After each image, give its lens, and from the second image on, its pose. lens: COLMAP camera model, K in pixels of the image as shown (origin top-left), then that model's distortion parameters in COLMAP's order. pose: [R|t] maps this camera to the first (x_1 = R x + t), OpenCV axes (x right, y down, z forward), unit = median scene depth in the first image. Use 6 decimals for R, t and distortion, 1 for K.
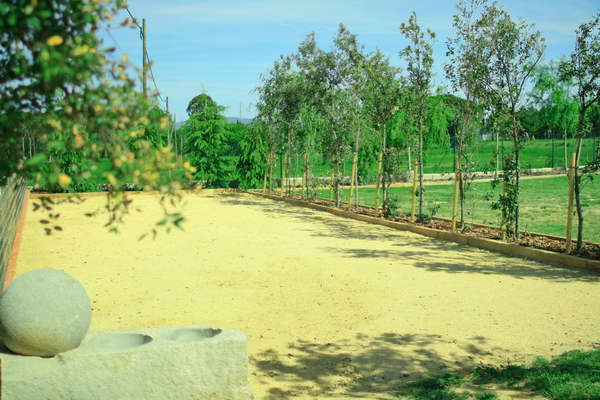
lens RADIAL K [[677.8, 0, 300.0], [0, 677.8, 200.0], [0, 0, 1]] dist [-0.085043, -0.005081]
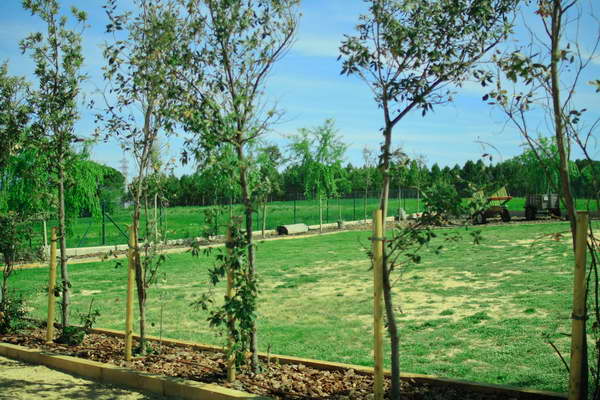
lens RADIAL K [[677.8, 0, 300.0], [0, 677.8, 200.0], [0, 0, 1]] dist [-0.085043, -0.005081]
pose [[0.866932, -0.002076, 0.498422, 0.076436], [0.052770, 0.994753, -0.087643, -0.027431], [-0.495625, 0.102282, 0.862493, 0.441195]]
